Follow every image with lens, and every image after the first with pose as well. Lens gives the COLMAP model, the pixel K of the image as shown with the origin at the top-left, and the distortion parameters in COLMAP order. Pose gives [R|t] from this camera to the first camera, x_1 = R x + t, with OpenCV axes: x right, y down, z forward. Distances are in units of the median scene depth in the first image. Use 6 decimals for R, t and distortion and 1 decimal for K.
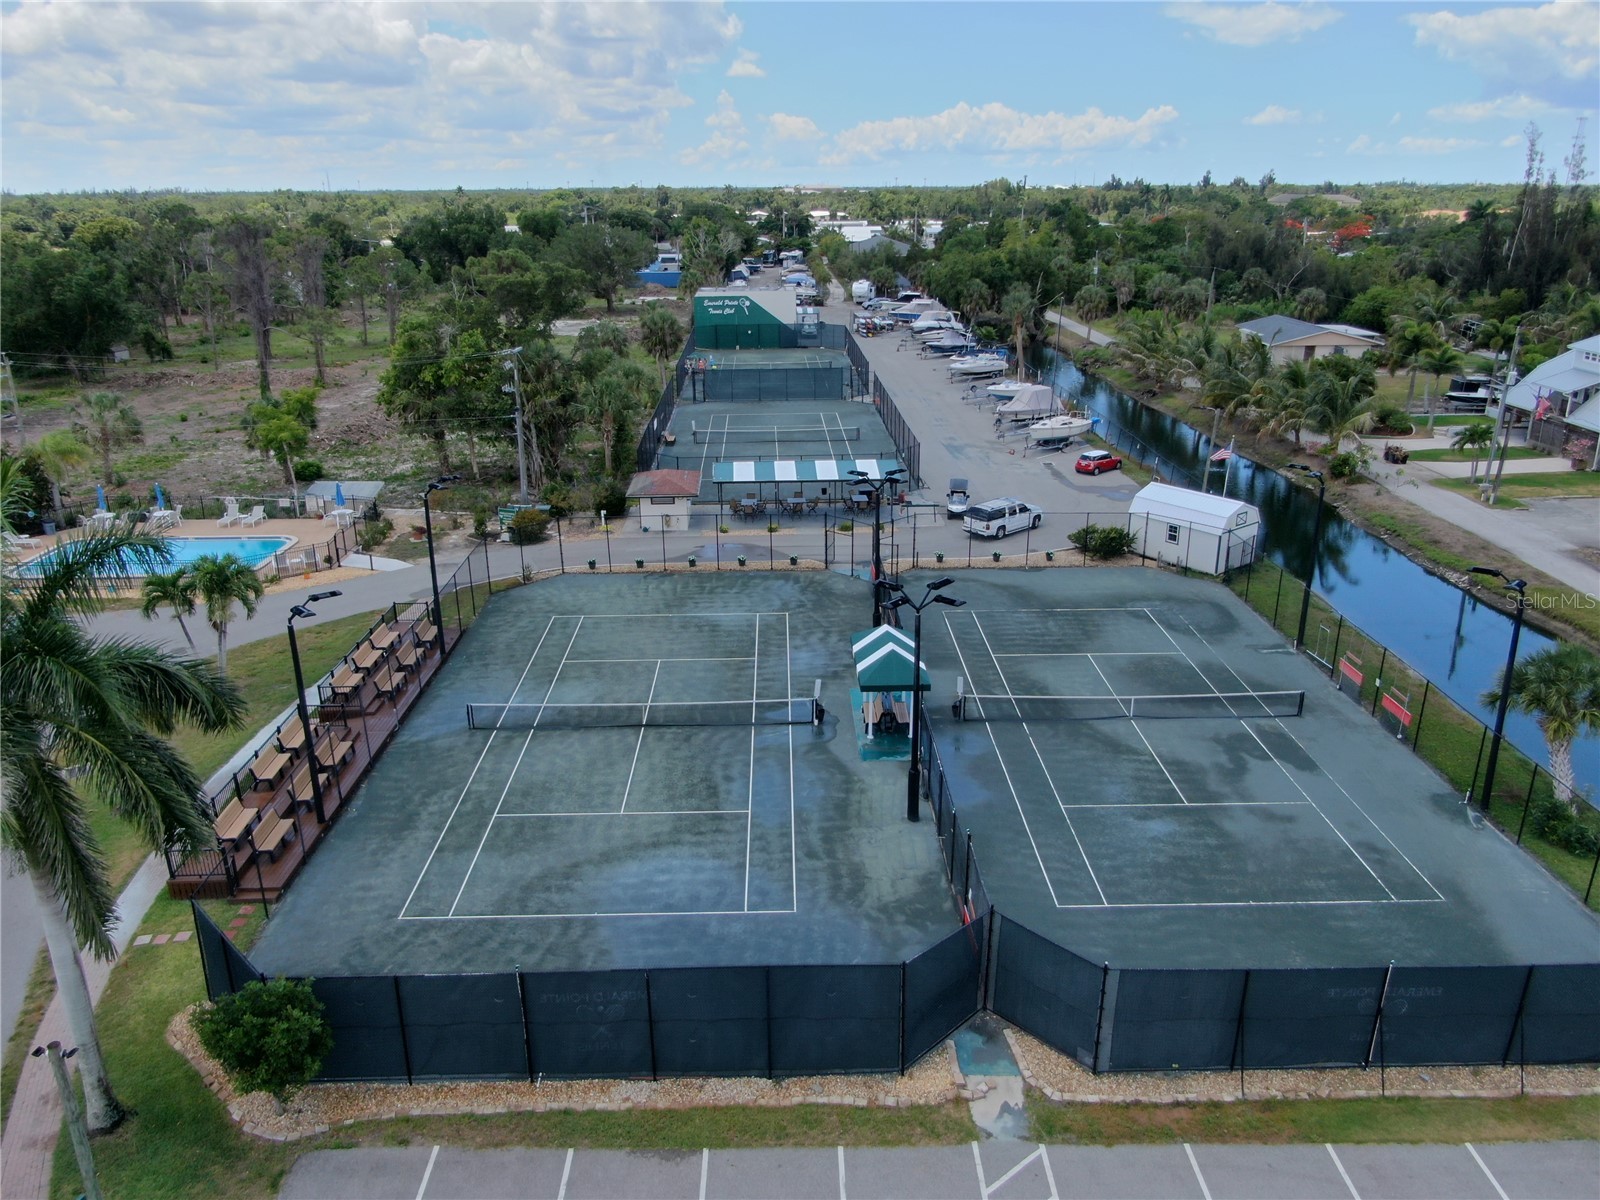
lens RADIAL K [[1148.0, 0, 798.6], [0, 1148.0, 600.9], [0, 0, 1]] dist [0.017103, 0.002078]
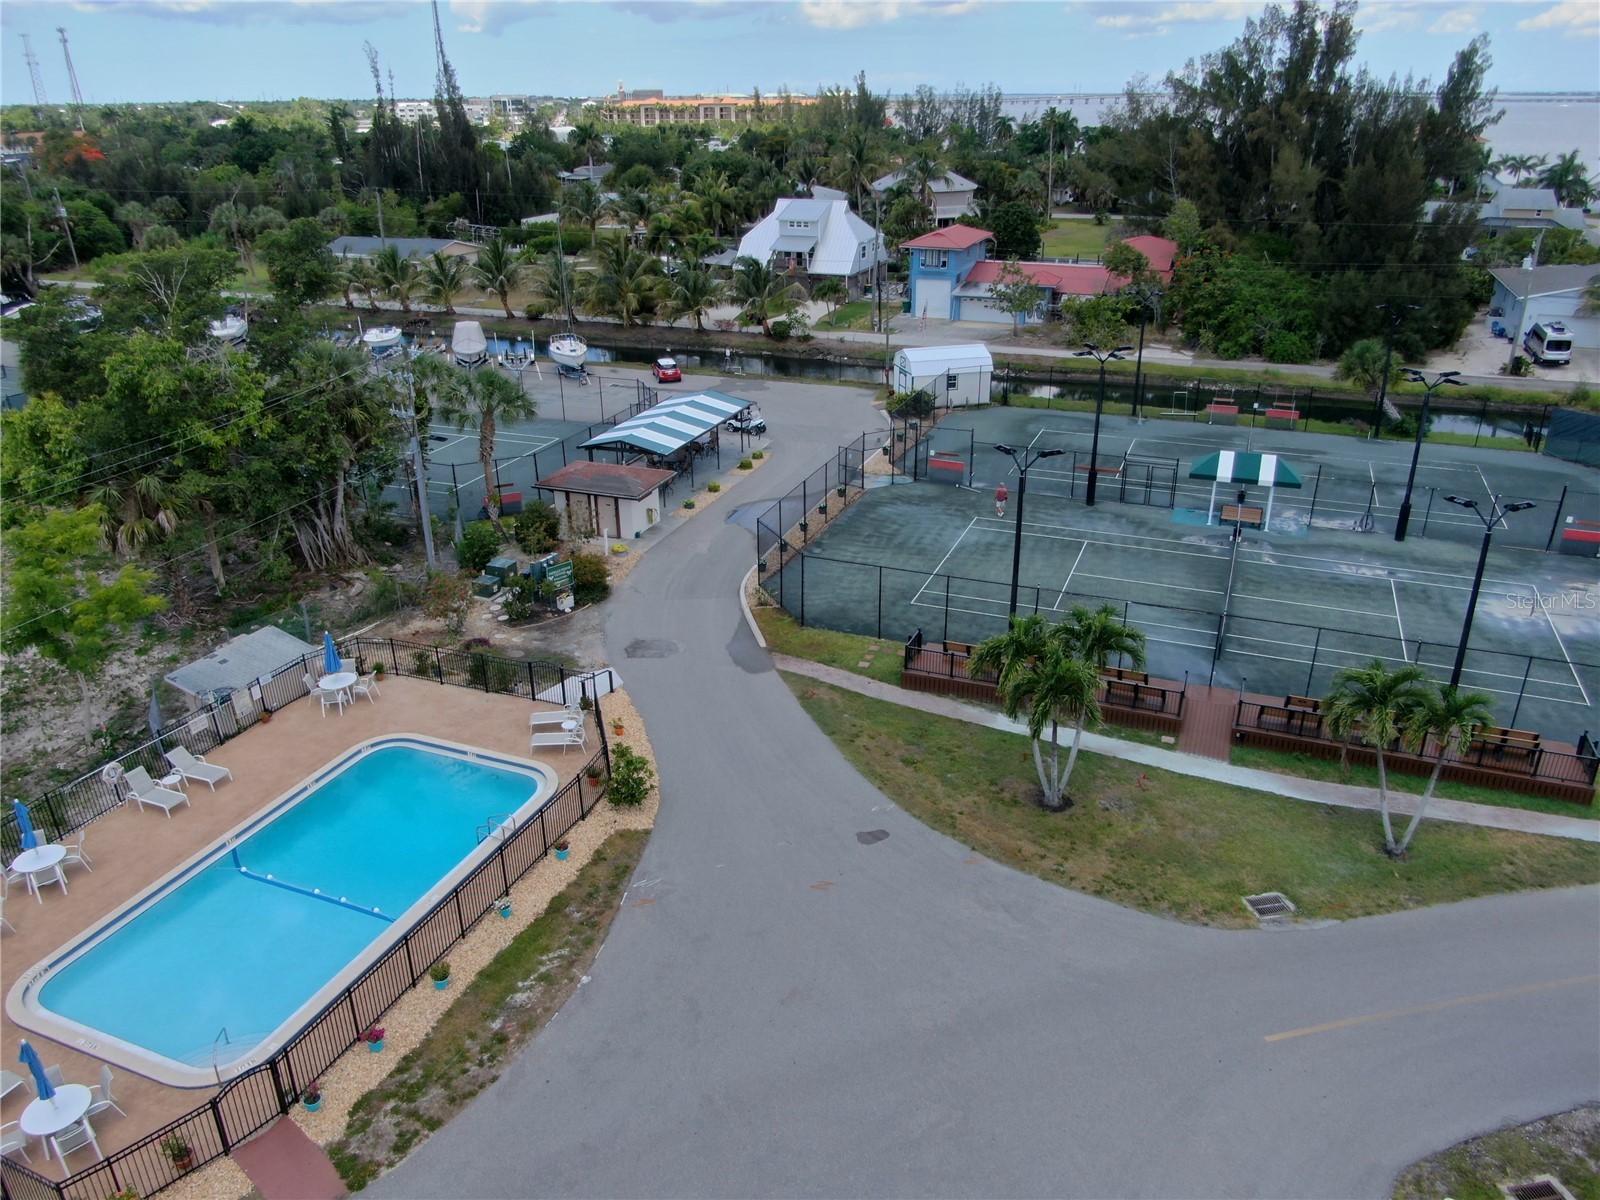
lens RADIAL K [[1148.0, 0, 798.1], [0, 1148.0, 598.1], [0, 0, 1]] dist [0.017103, 0.002078]
pose [[0.393983, -0.367127, 0.842612, -0.984669], [0.316180, 0.914946, 0.250805, -0.236245], [-0.863022, 0.167604, 0.476552, 0.665243]]
